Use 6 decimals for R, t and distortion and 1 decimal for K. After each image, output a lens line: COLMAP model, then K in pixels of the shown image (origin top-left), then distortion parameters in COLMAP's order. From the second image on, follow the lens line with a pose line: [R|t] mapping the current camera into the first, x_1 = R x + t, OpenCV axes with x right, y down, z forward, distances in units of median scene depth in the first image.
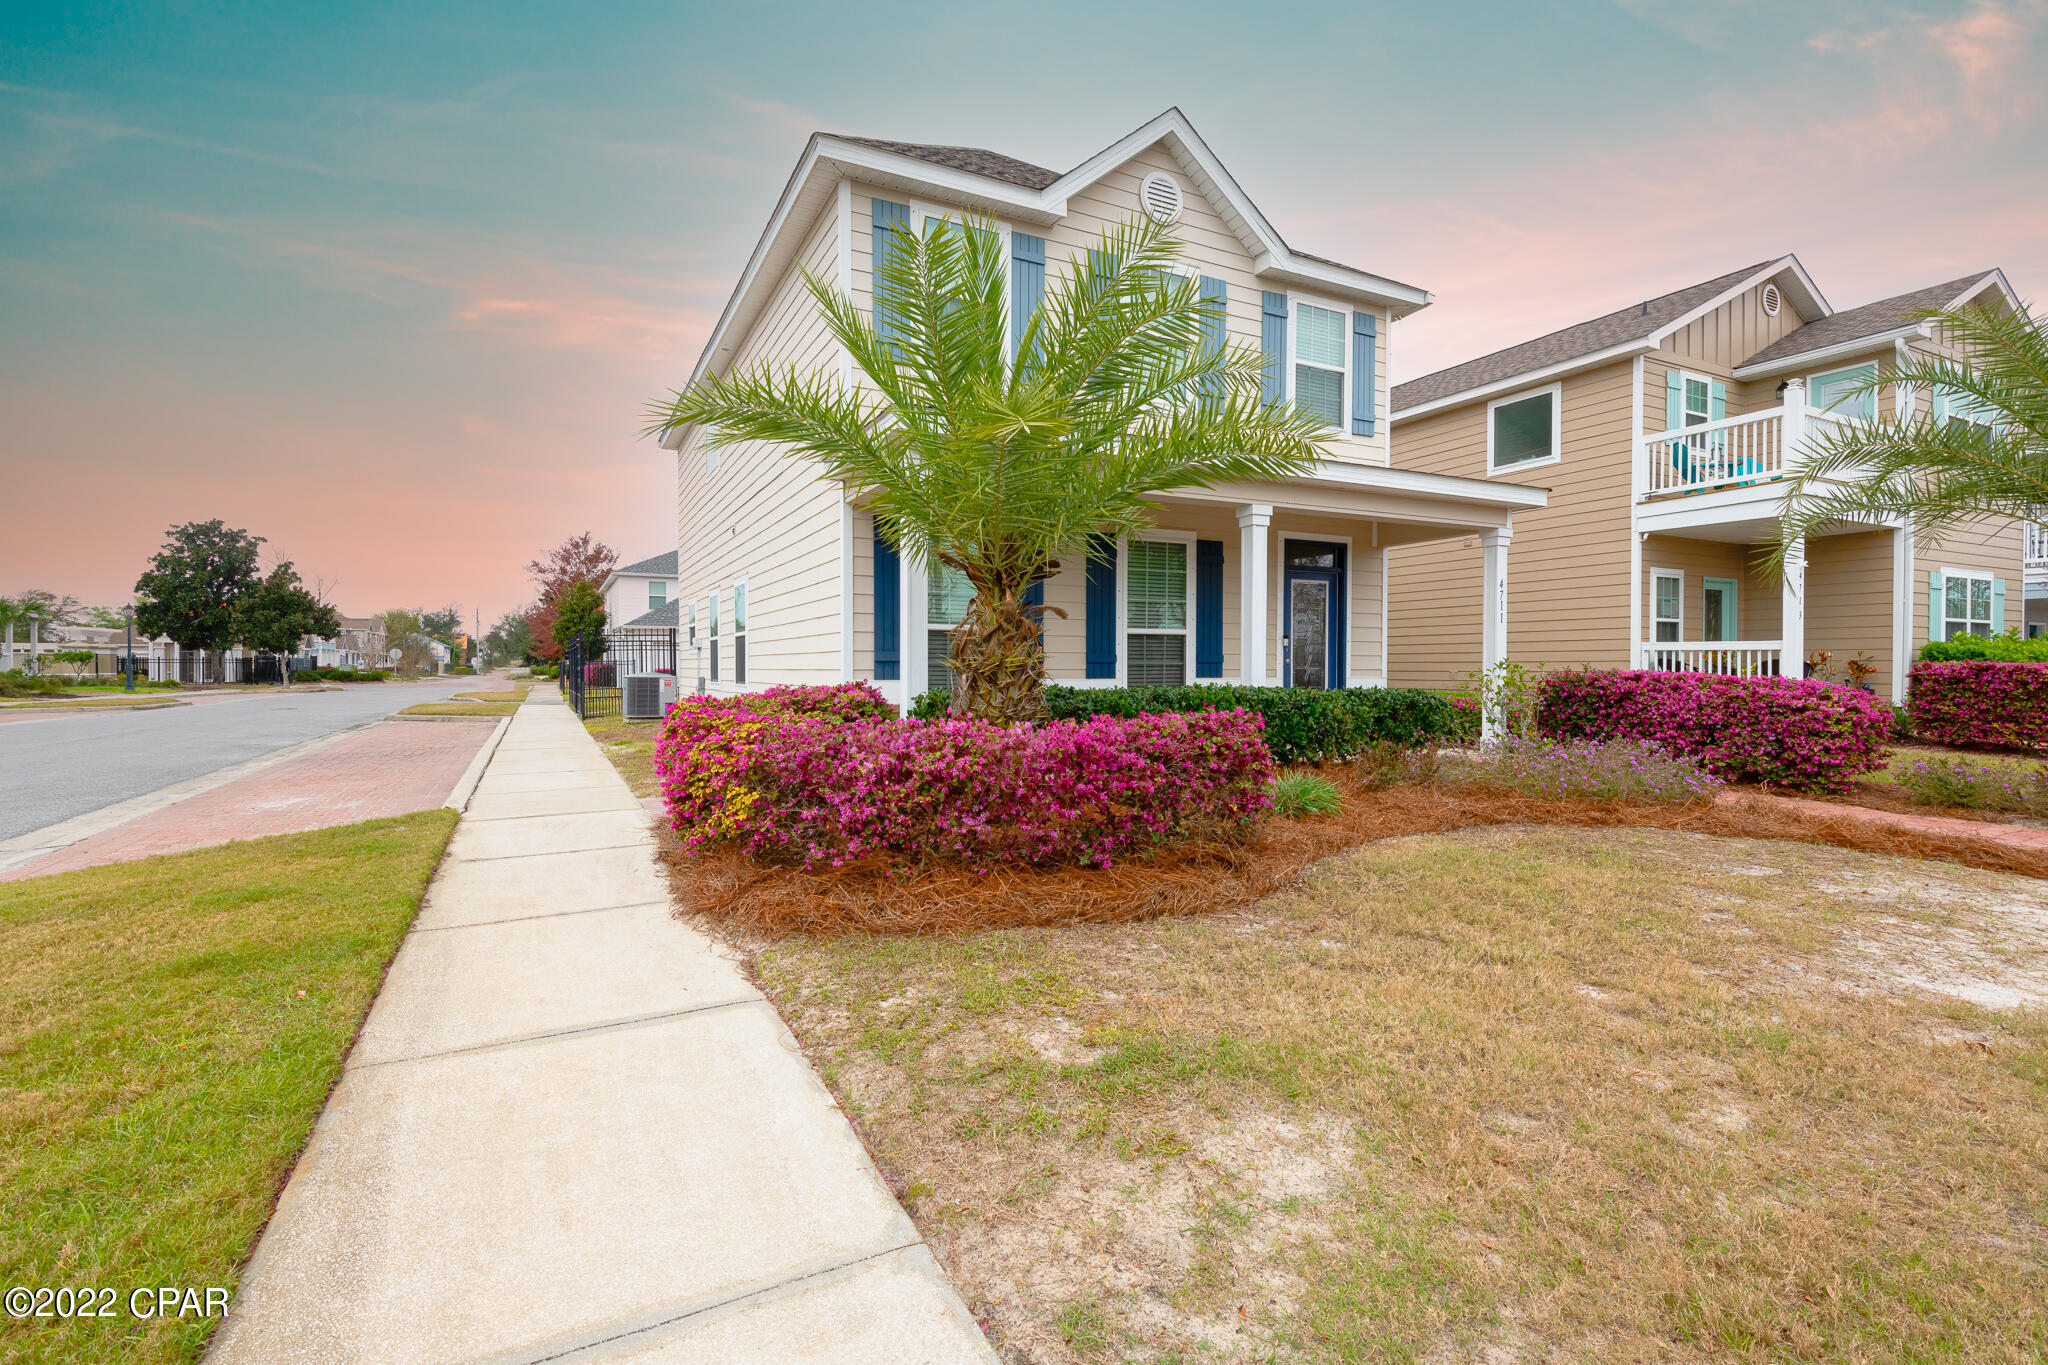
lens RADIAL K [[937.6, 0, 1024.0], [0, 937.6, 682.5], [0, 0, 1]] dist [0.001116, 0.000138]
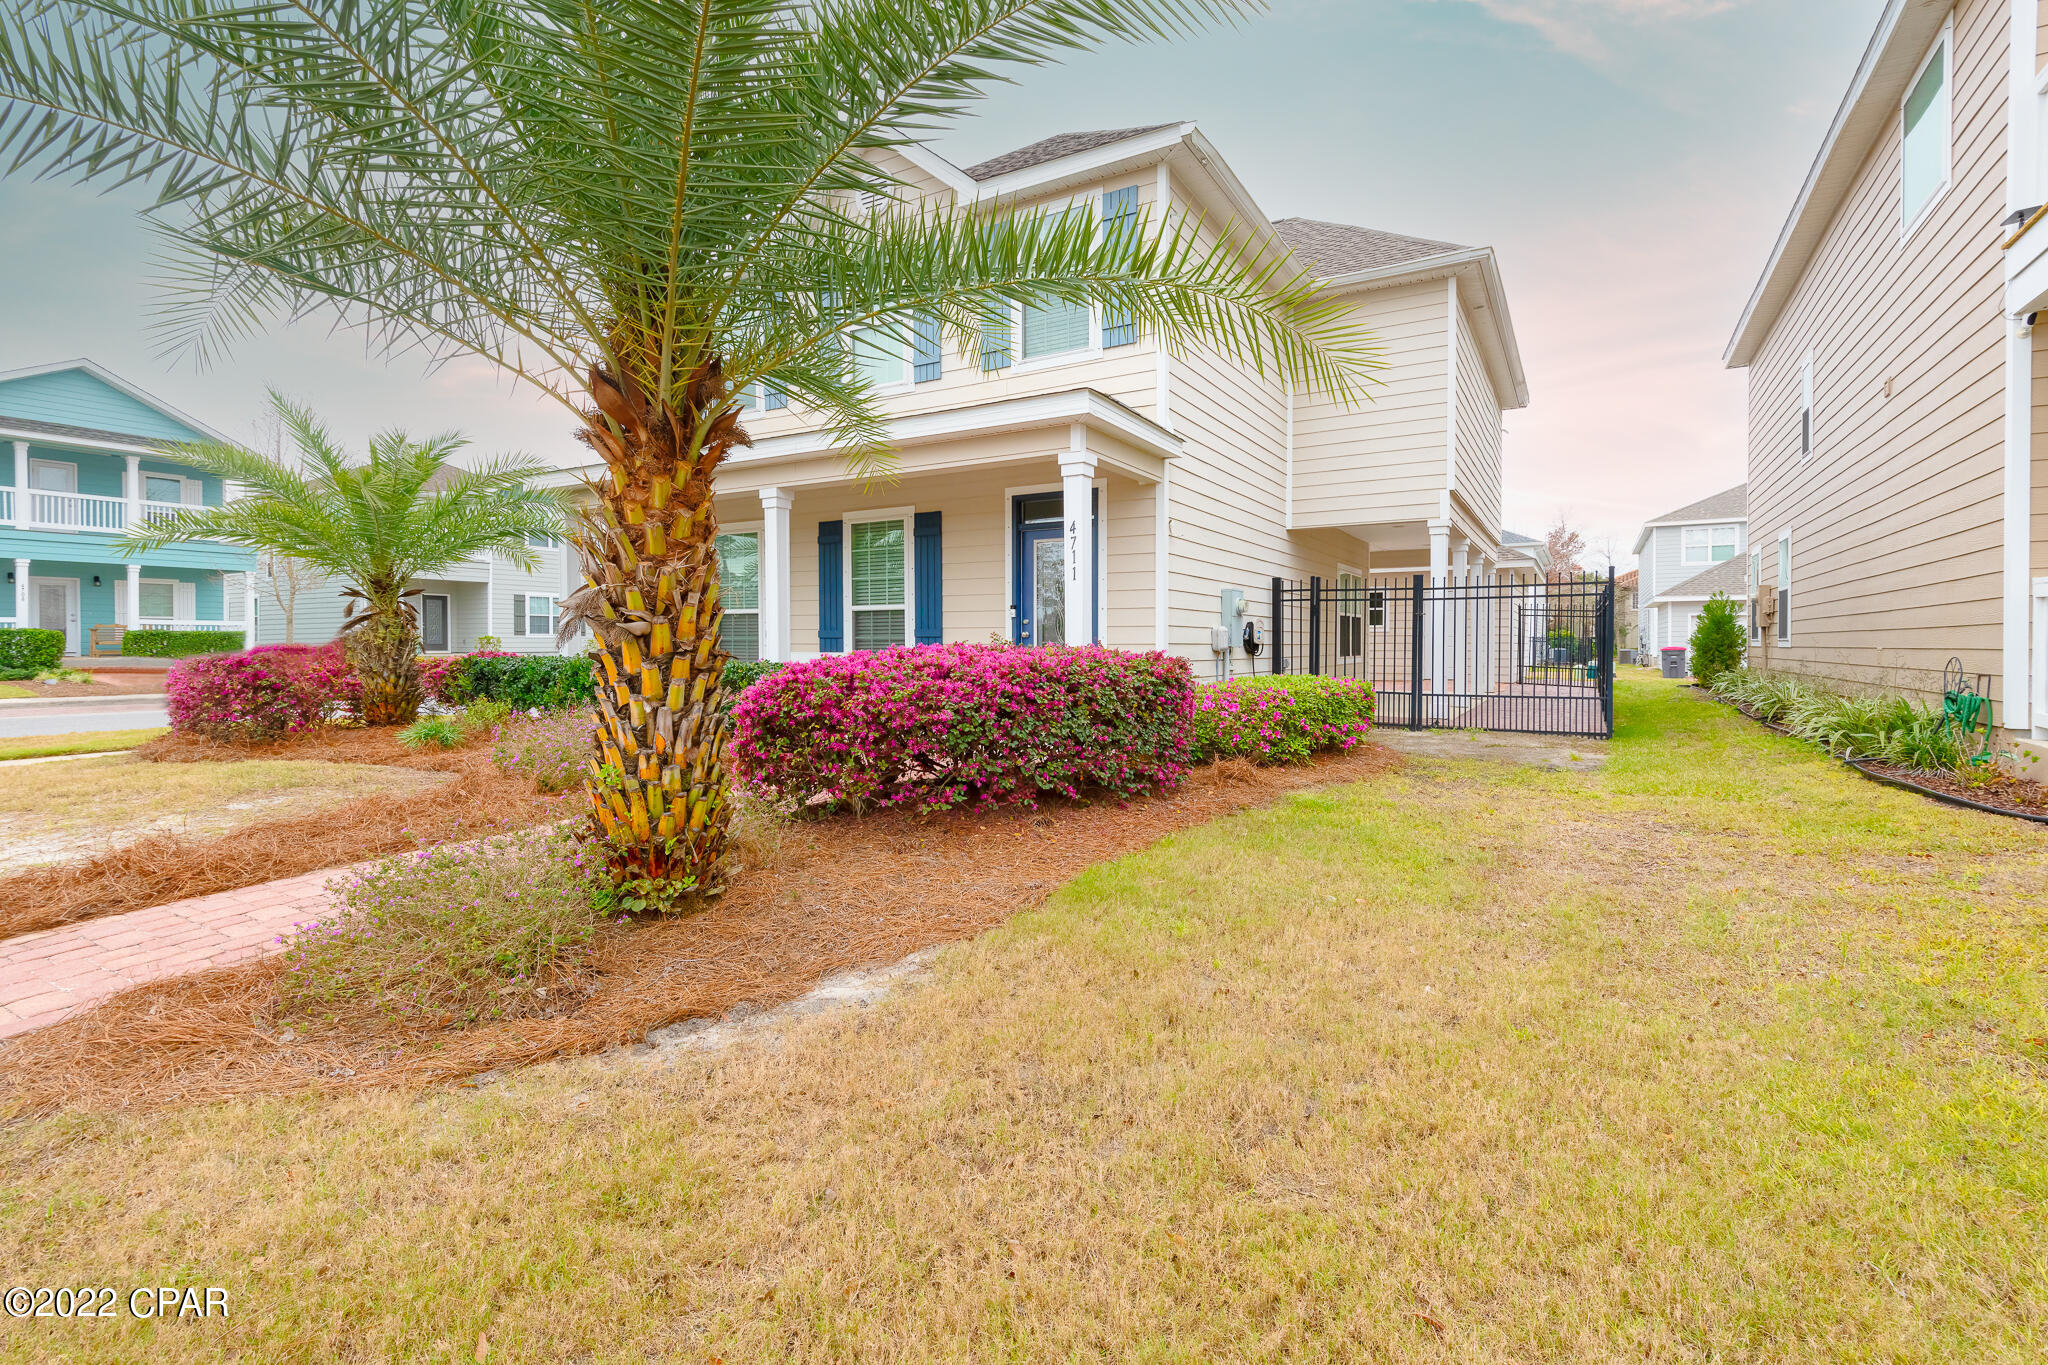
lens RADIAL K [[937.6, 0, 1024.0], [0, 937.6, 682.5], [0, 0, 1]] dist [0.001116, 0.000138]
pose [[0.525623, 0.036578, -0.849931, 0.918866], [-0.014843, 0.999317, 0.033828, -0.006952], [0.850588, -0.005165, 0.525807, 0.479375]]
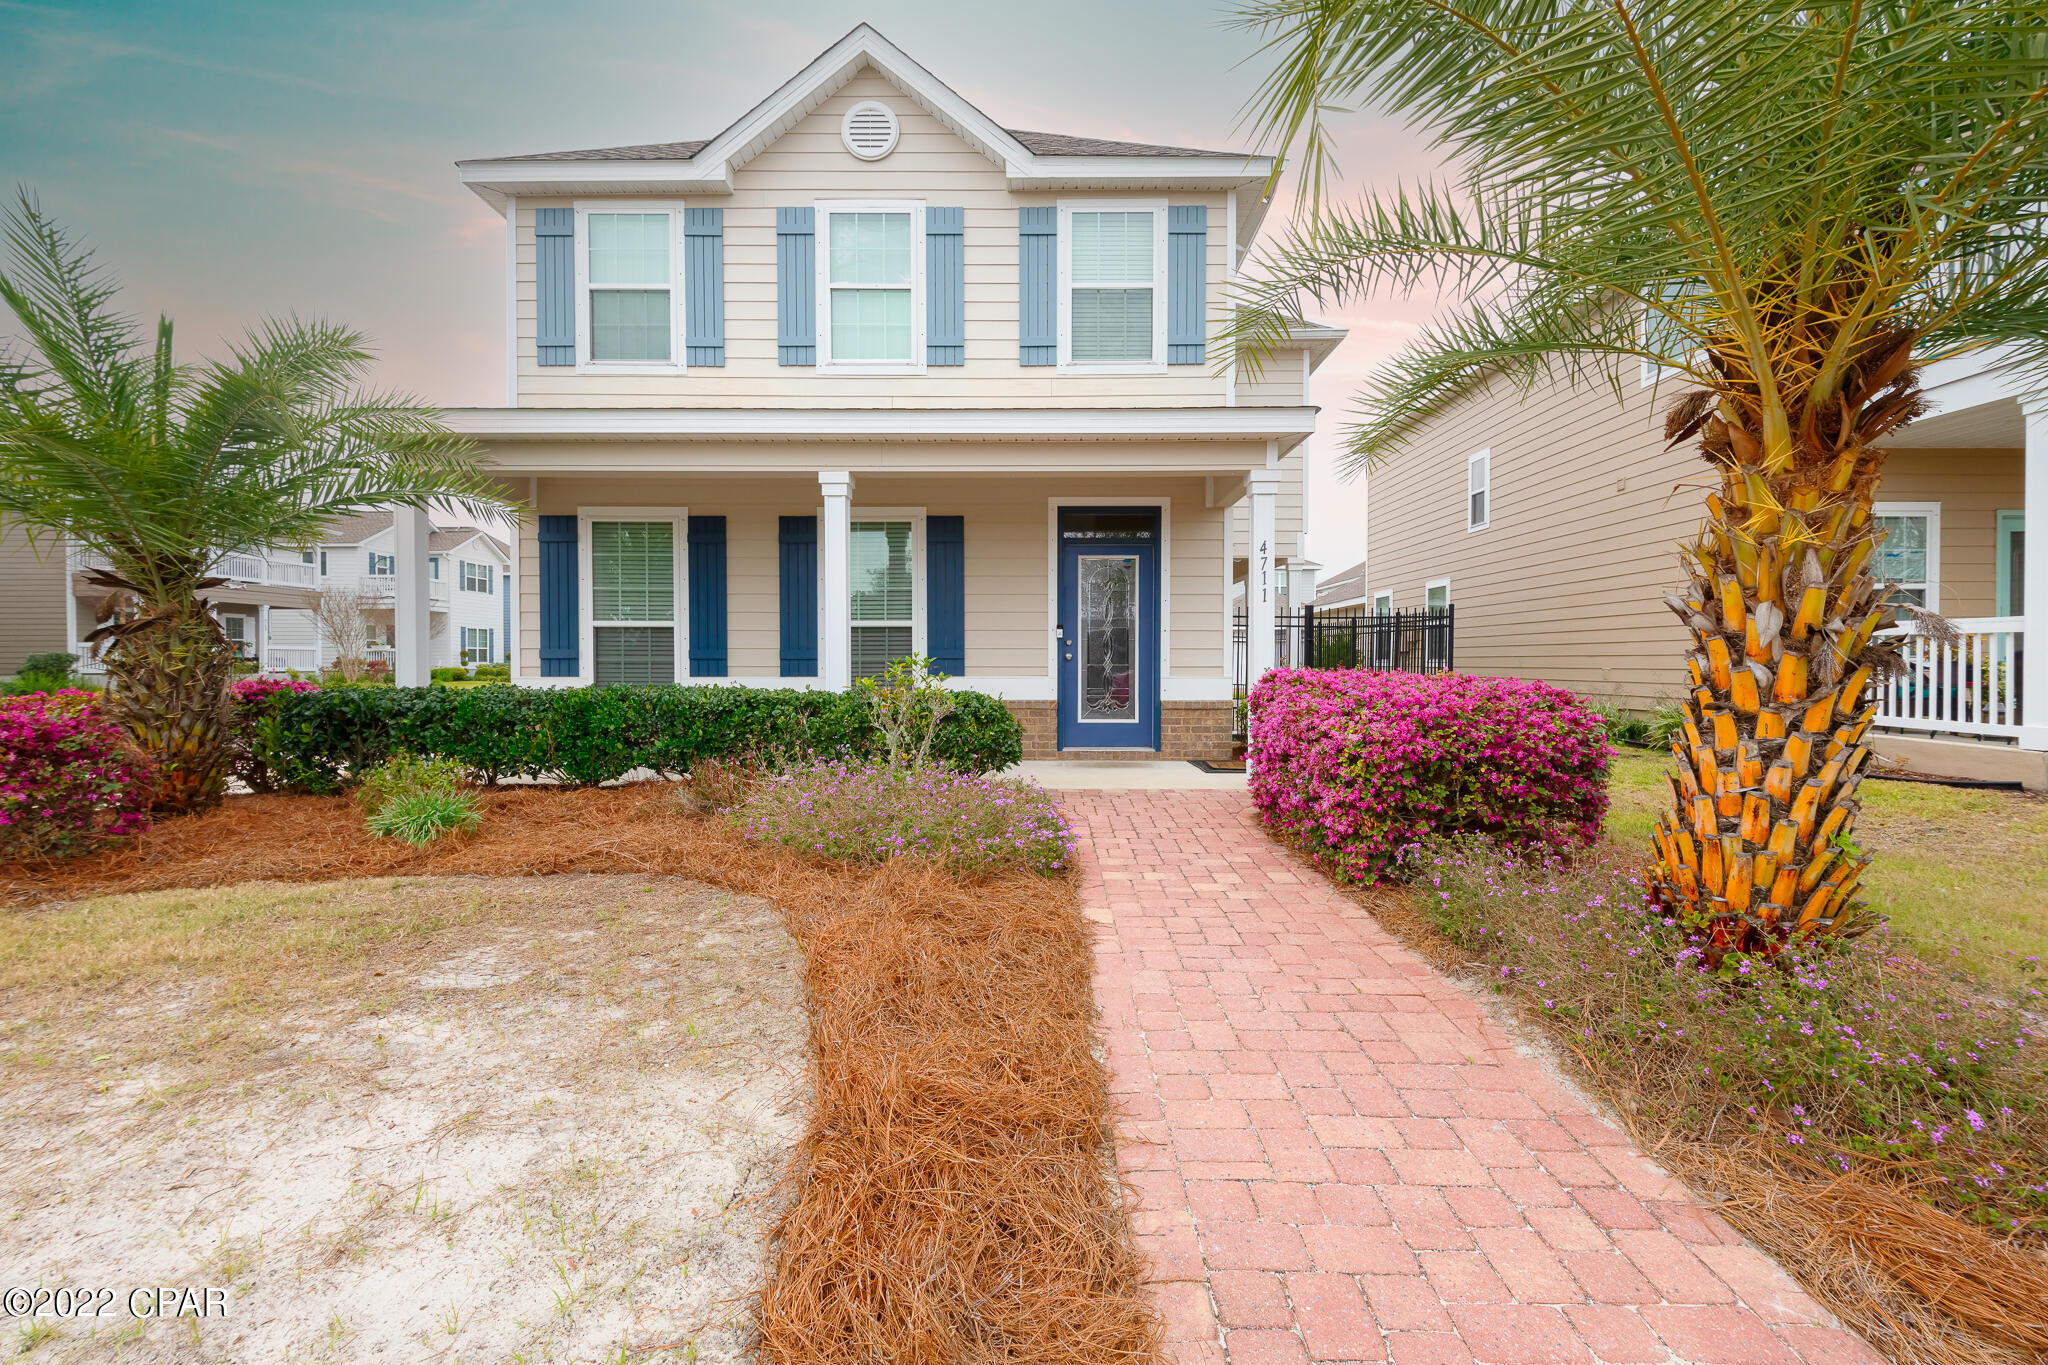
lens RADIAL K [[866.7, 0, 1024.0], [0, 866.7, 682.5], [0, 0, 1]] dist [-0.000750, -0.000221]
pose [[0.886024, 0.009593, -0.463541, 0.693524], [-0.006836, 0.999948, 0.007627, -0.006015], [0.463589, -0.003589, 0.886043, 0.364188]]
